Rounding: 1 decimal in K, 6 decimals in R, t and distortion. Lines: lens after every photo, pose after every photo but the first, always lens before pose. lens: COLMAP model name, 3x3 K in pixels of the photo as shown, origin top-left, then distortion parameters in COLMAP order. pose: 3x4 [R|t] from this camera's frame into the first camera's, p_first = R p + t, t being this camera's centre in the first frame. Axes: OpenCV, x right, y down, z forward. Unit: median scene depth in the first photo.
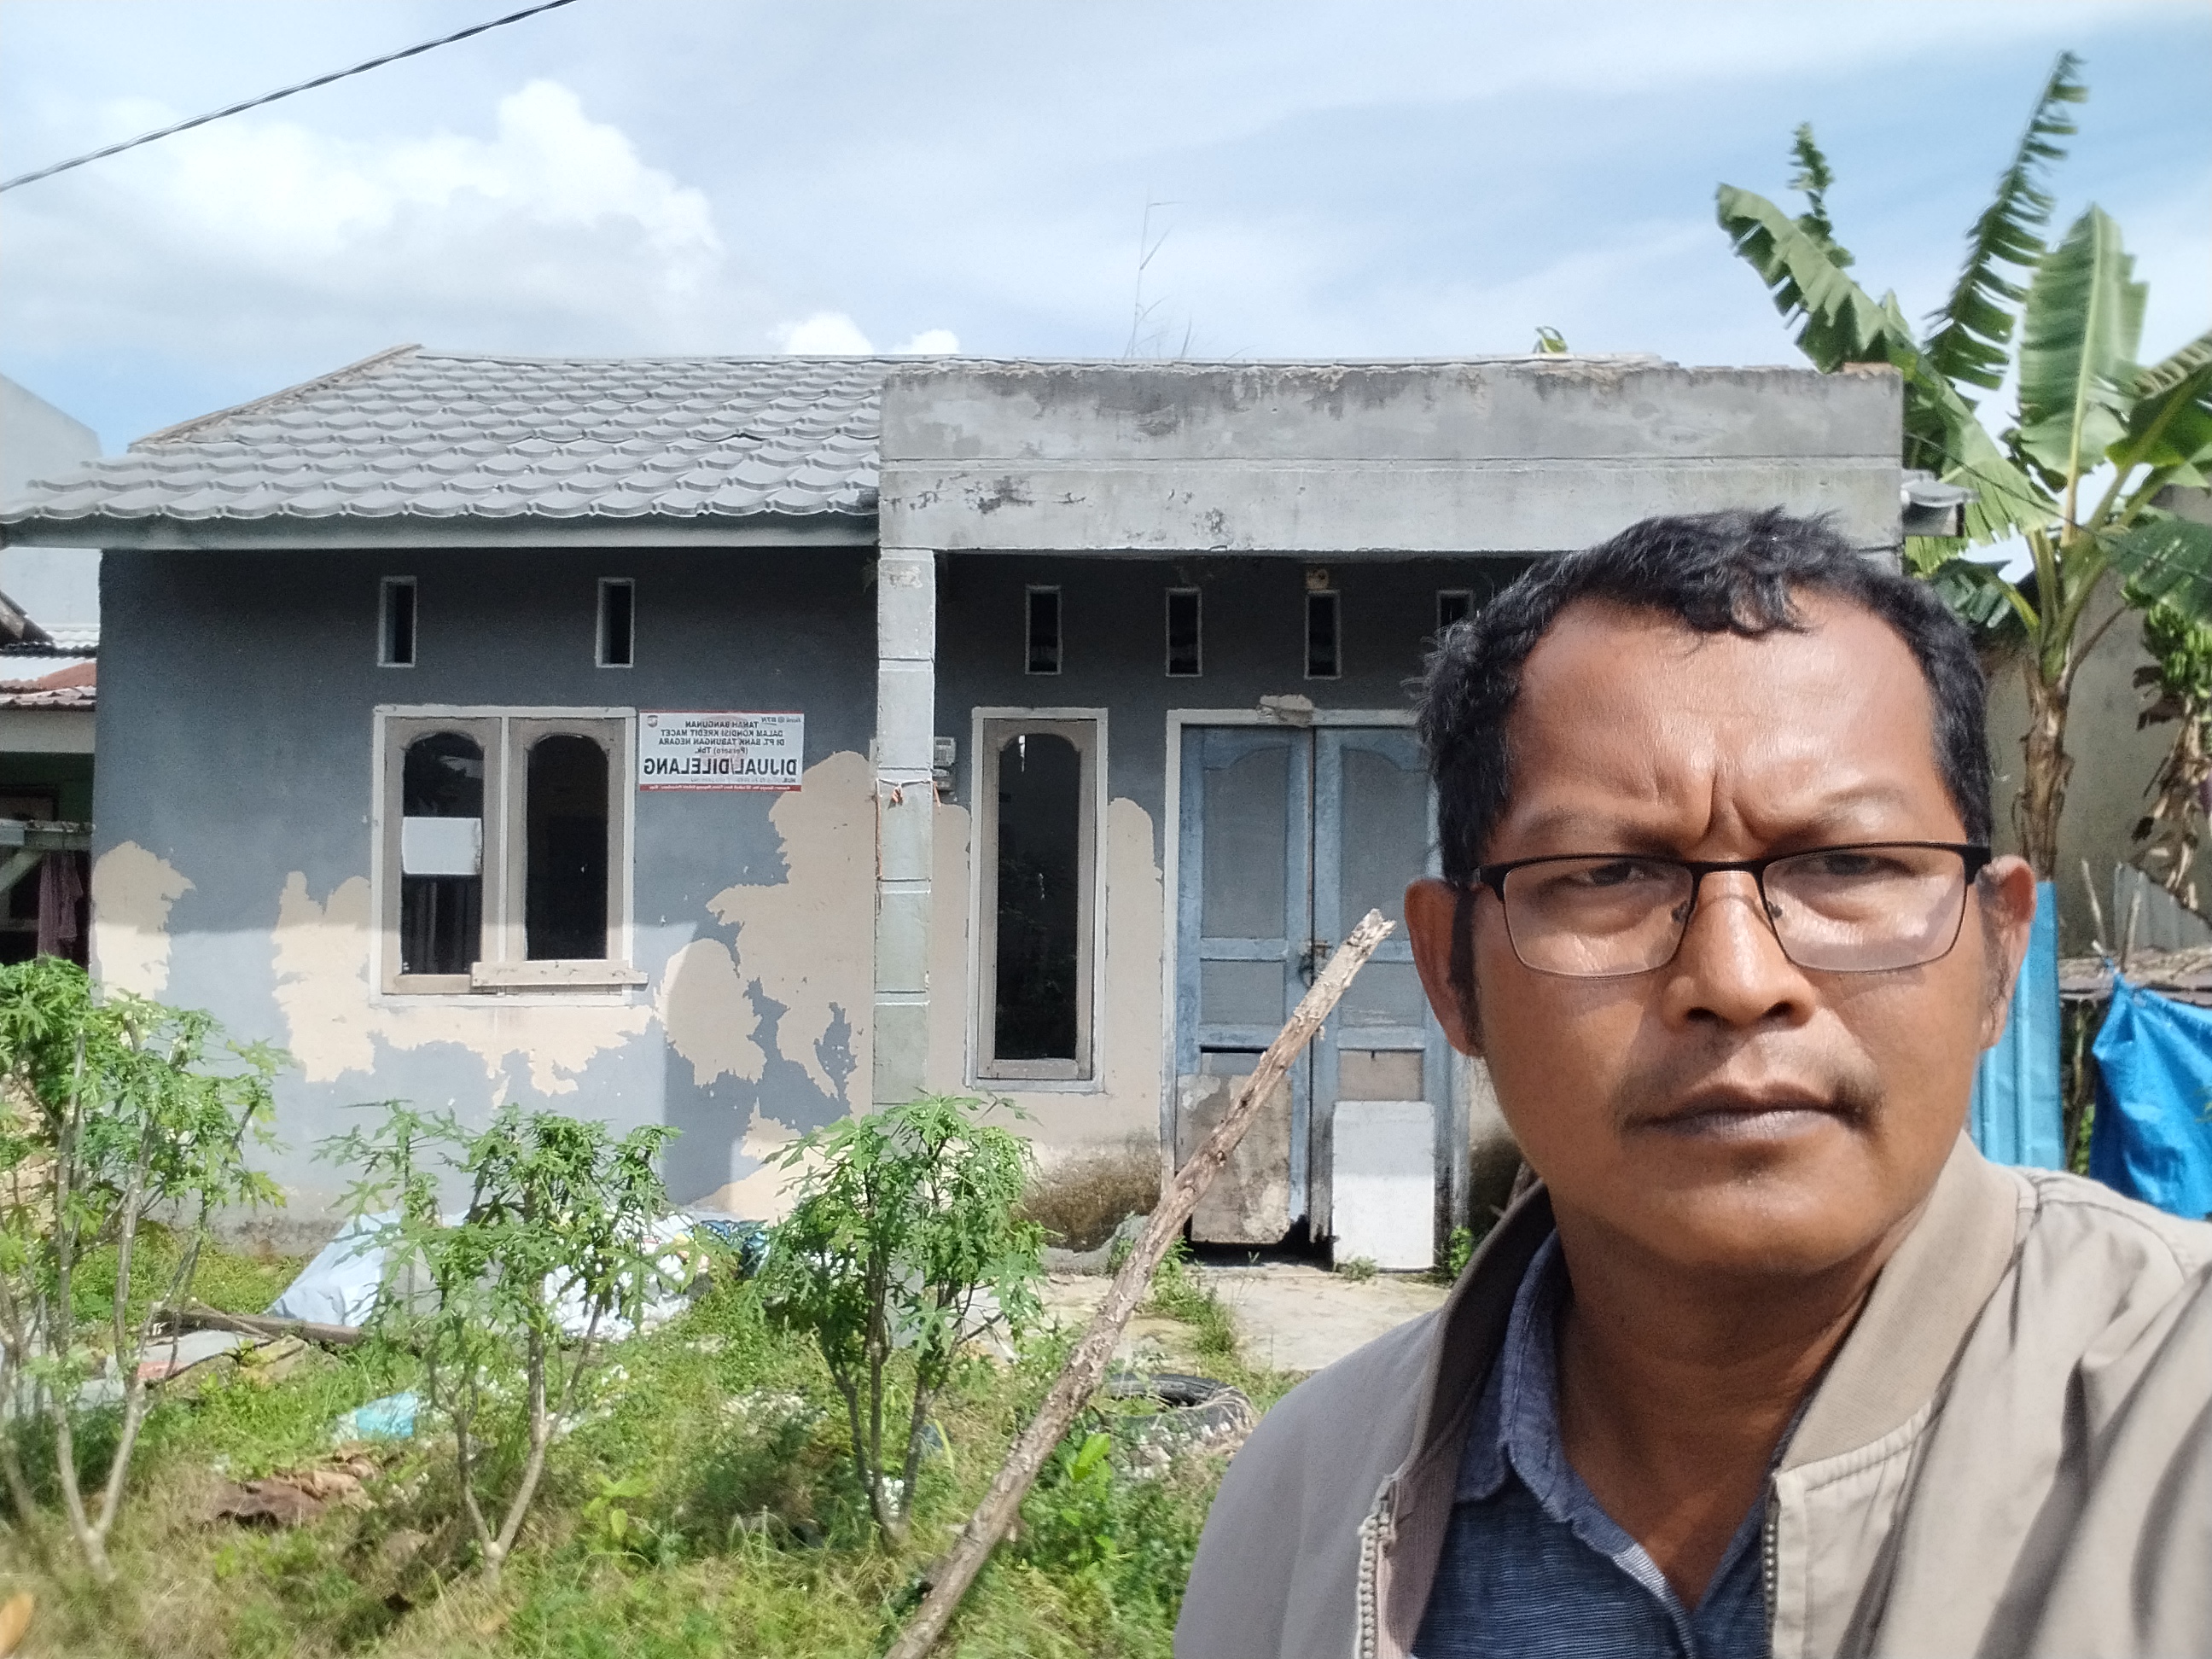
lens RADIAL K [[1895.5, 0, 1123.5], [0, 1895.5, 824.2], [0, 0, 1]] dist [0.077428, -0.024005]
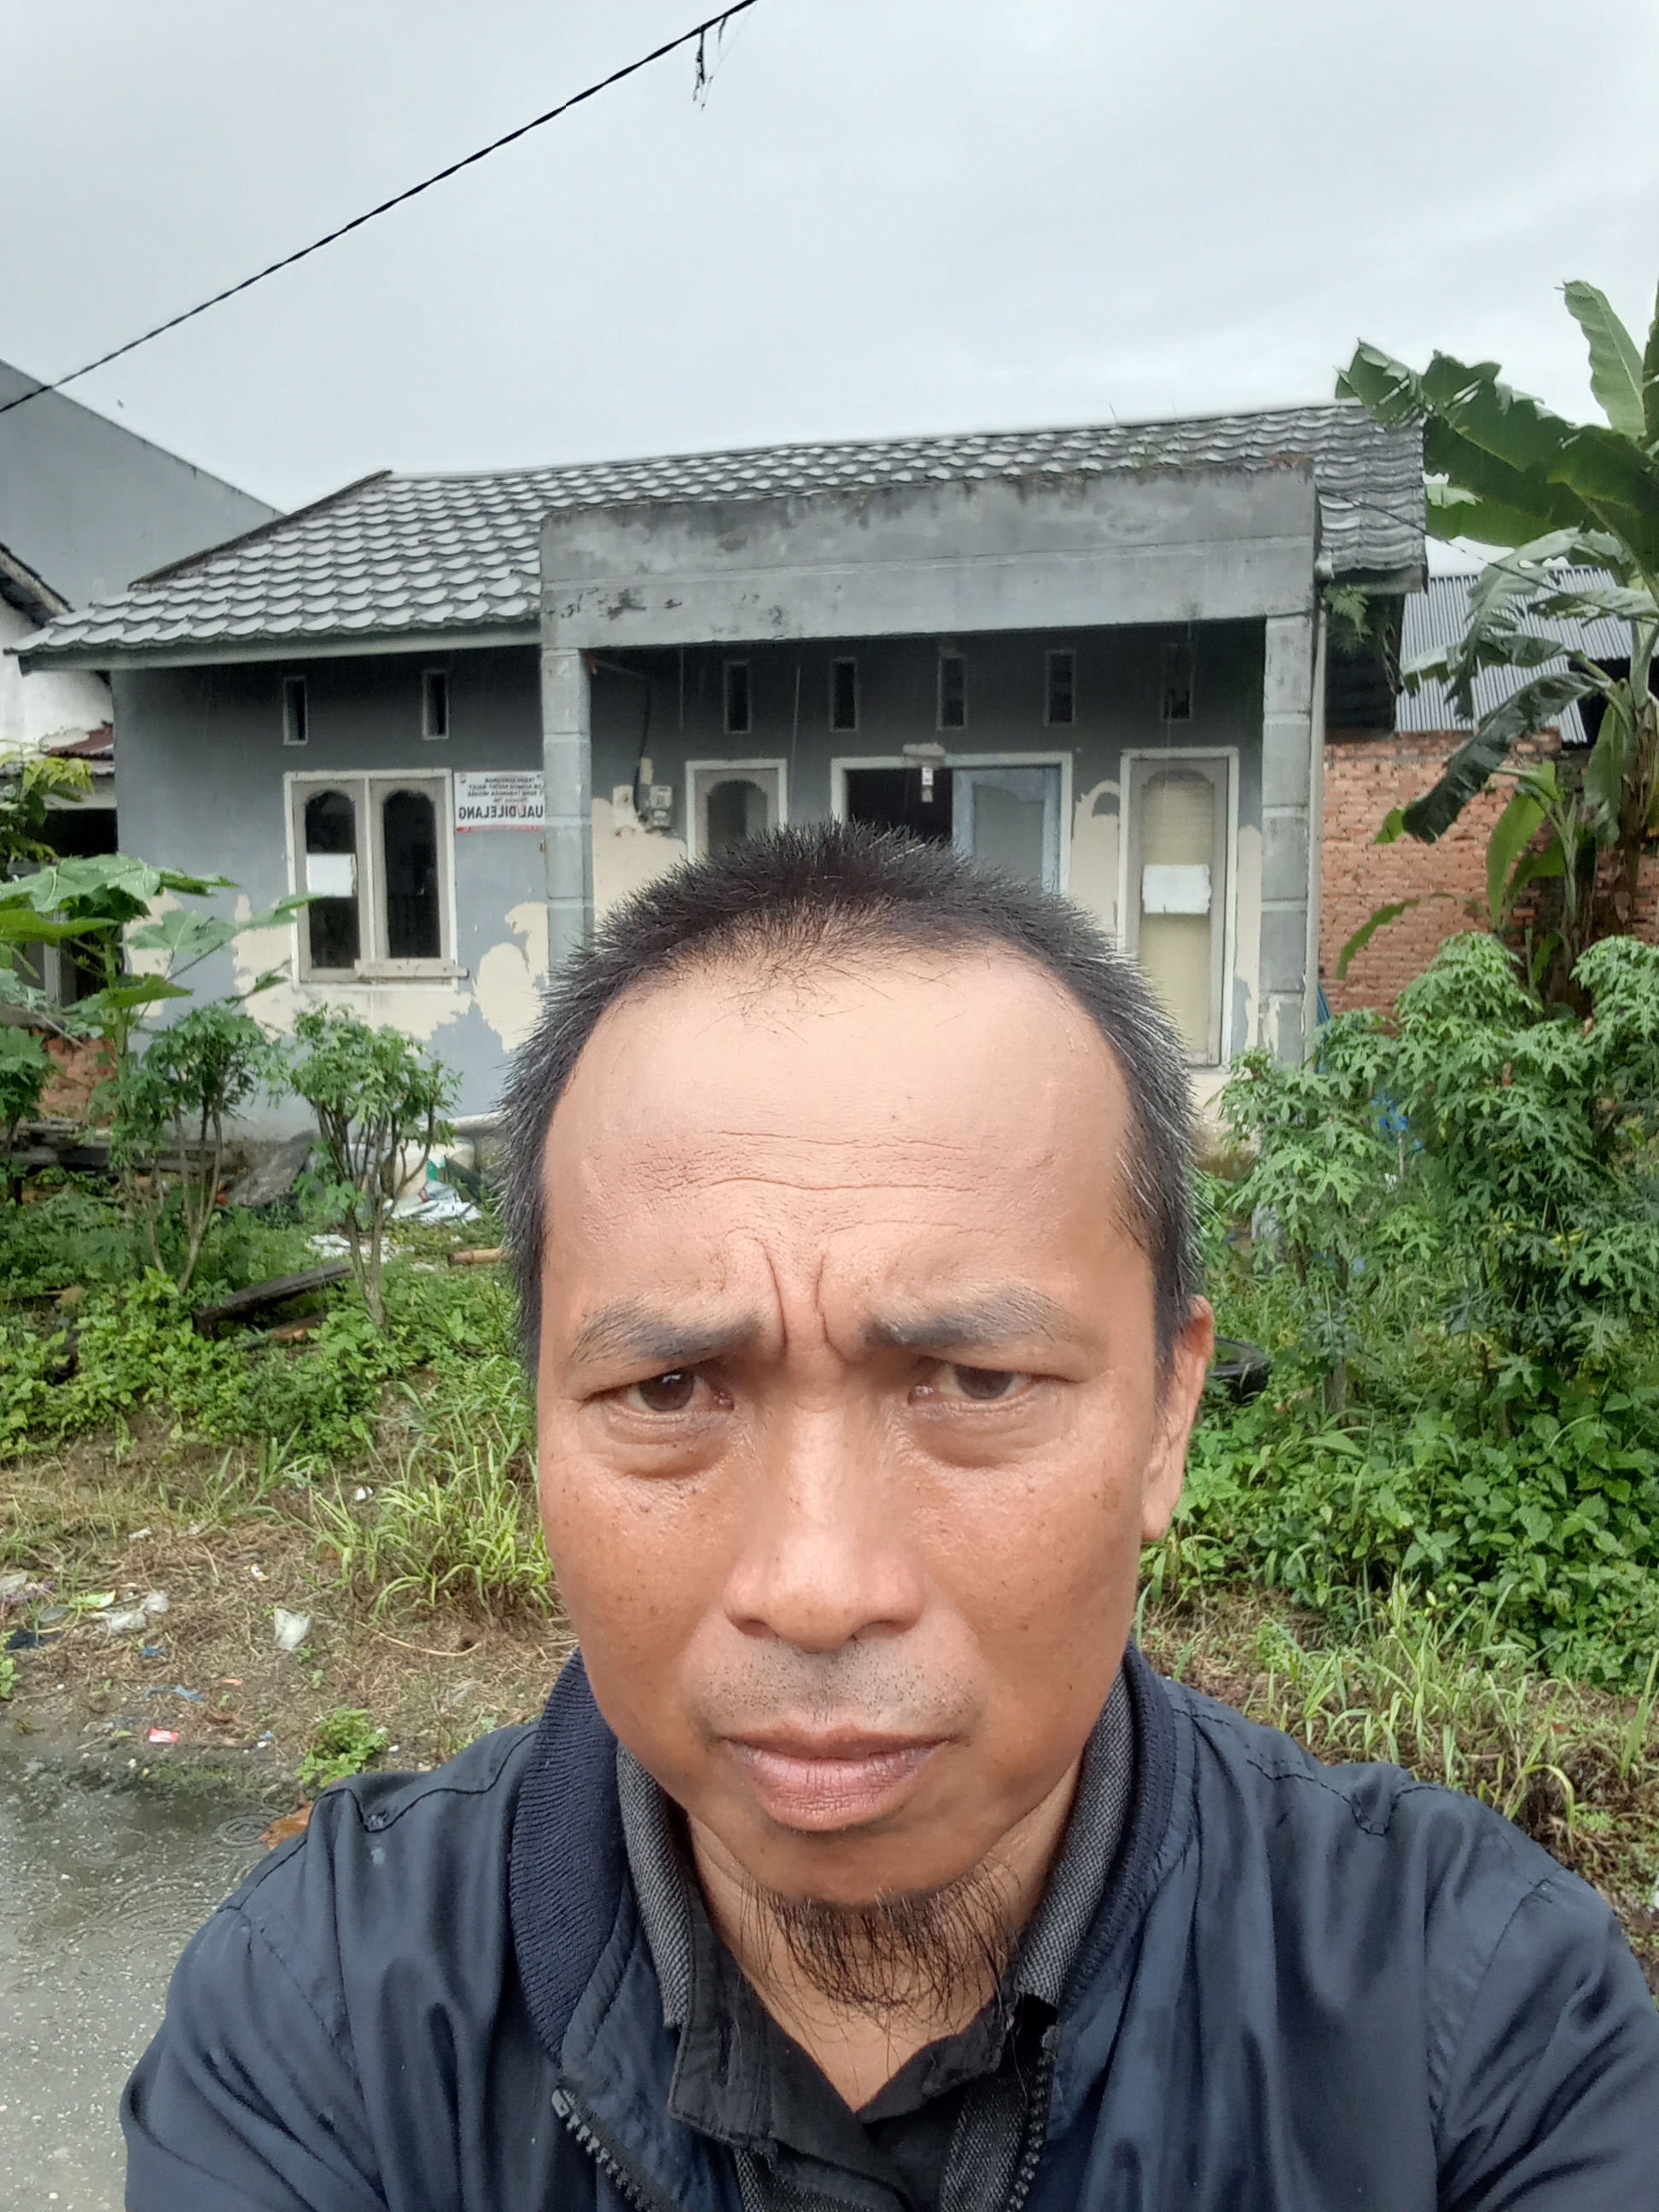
lens RADIAL K [[1903.4, 0, 819.5], [0, 1903.4, 1111.5], [0, 0, 1]] dist [0.009663, -0.003284]
pose [[0.960045, 0.022322, -0.278954, 0.368861], [0.015999, 0.990805, 0.134348, 0.001481], [0.279388, -0.133443, 0.950860, -0.225839]]
